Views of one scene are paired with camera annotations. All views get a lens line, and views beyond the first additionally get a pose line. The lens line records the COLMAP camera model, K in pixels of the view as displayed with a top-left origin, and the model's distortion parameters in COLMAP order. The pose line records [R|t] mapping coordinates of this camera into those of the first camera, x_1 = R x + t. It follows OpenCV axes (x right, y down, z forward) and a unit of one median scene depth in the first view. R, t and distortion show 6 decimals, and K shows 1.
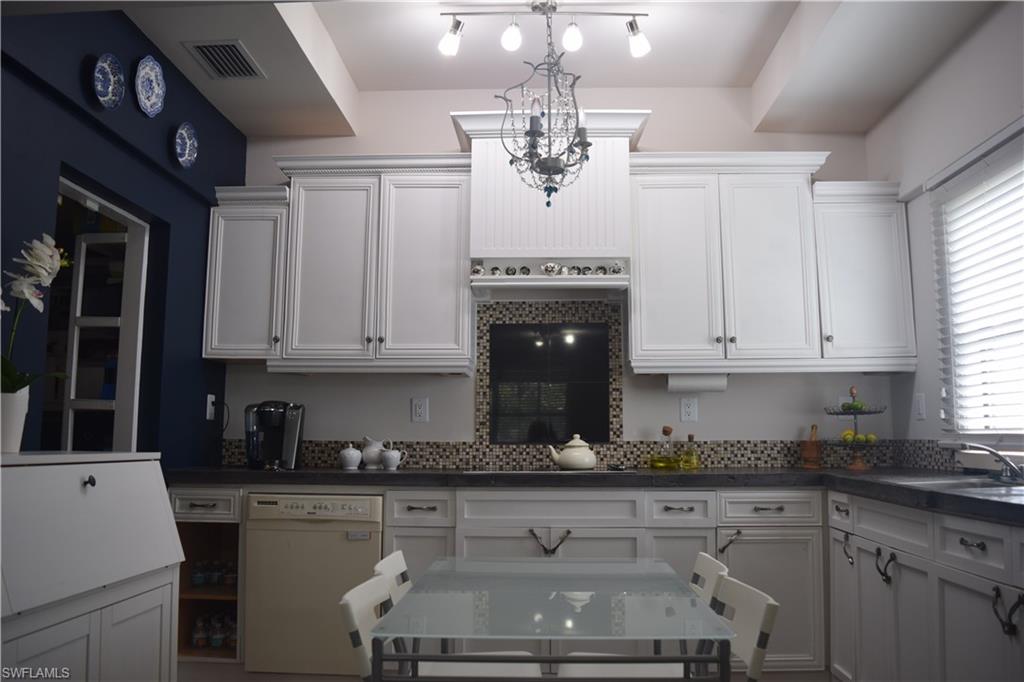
lens RADIAL K [[804.2, 0, 512.0], [0, 804.2, 341.0], [0, 0, 1]] dist [-0.094280, 0.008927]
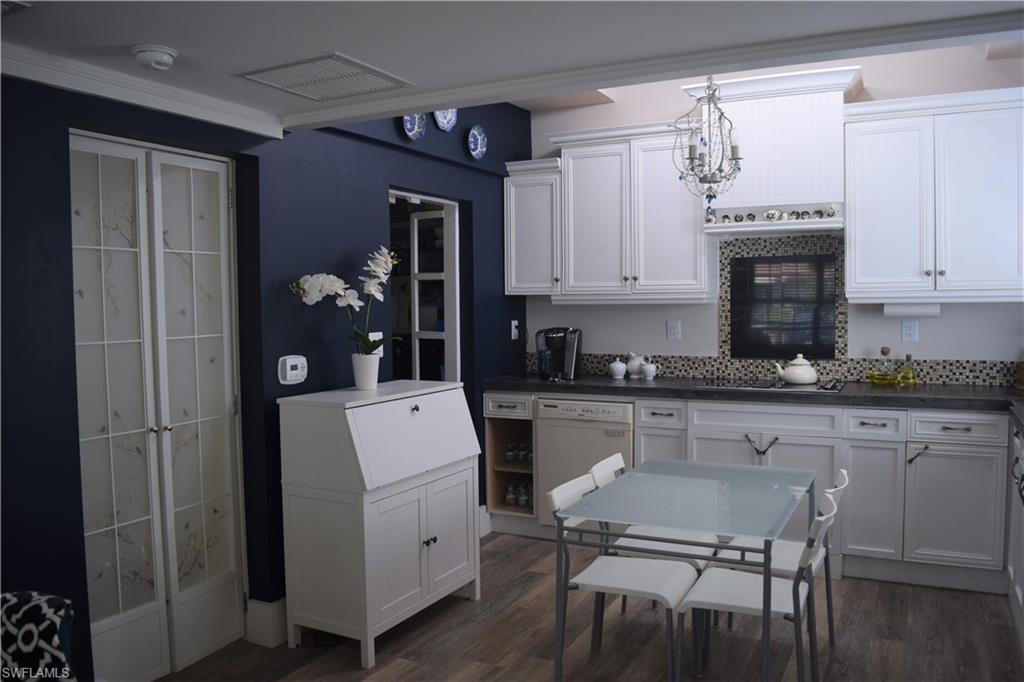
lens RADIAL K [[804.2, 0, 512.0], [0, 804.2, 341.0], [0, 0, 1]] dist [-0.094280, 0.008927]
pose [[0.906036, 0.007943, -0.423126, 0.191773], [0.065324, 0.985216, 0.158373, -0.115240], [0.418128, -0.171132, 0.892122, -0.213847]]
